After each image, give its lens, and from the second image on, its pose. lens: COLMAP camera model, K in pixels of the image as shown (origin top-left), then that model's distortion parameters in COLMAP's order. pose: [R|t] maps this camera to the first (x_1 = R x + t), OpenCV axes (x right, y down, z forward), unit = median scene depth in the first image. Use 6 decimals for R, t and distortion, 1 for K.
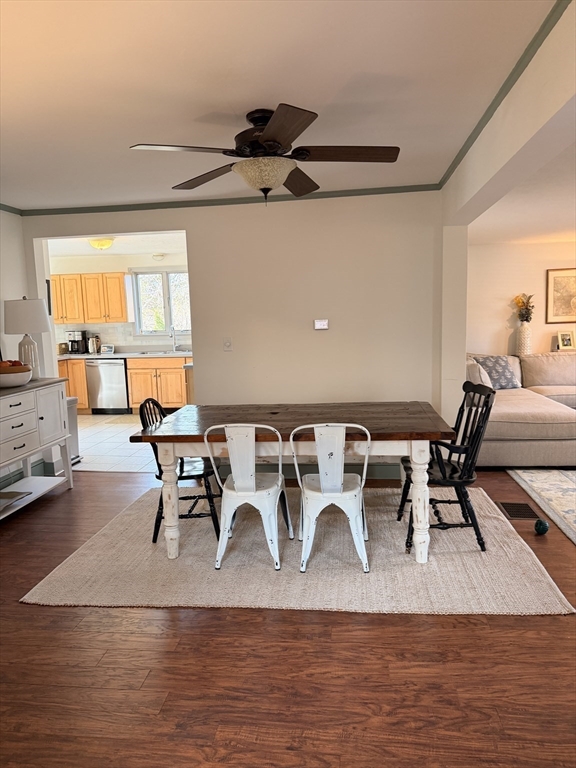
lens RADIAL K [[534.0, 0, 307.9], [0, 534.0, 383.9], [0, 0, 1]] dist [0.018707, -0.023853]
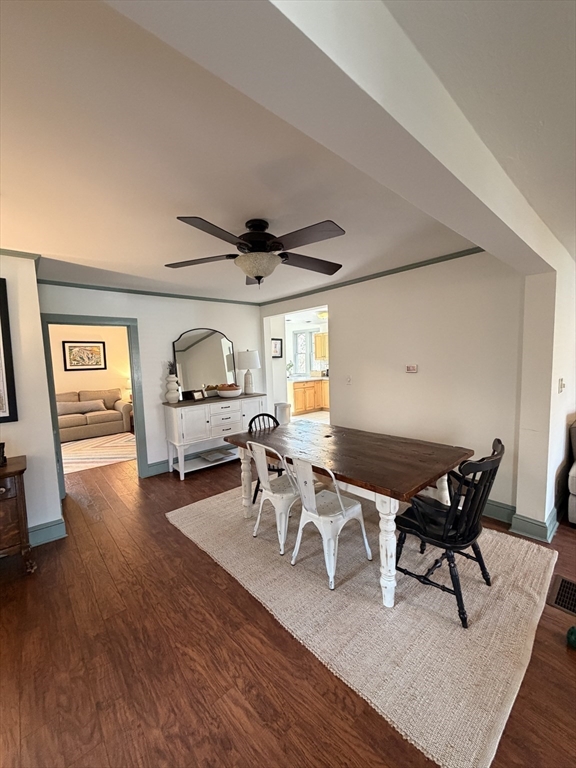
lens RADIAL K [[310.8, 0, 295.8], [0, 310.8, 388.7], [0, 0, 1]] dist [-0.000511, 0.000366]
pose [[0.748626, 0.073826, -0.658869, 0.497787], [-0.077729, 0.996701, 0.023361, -0.099011], [0.658420, 0.033725, 0.751895, 0.455938]]
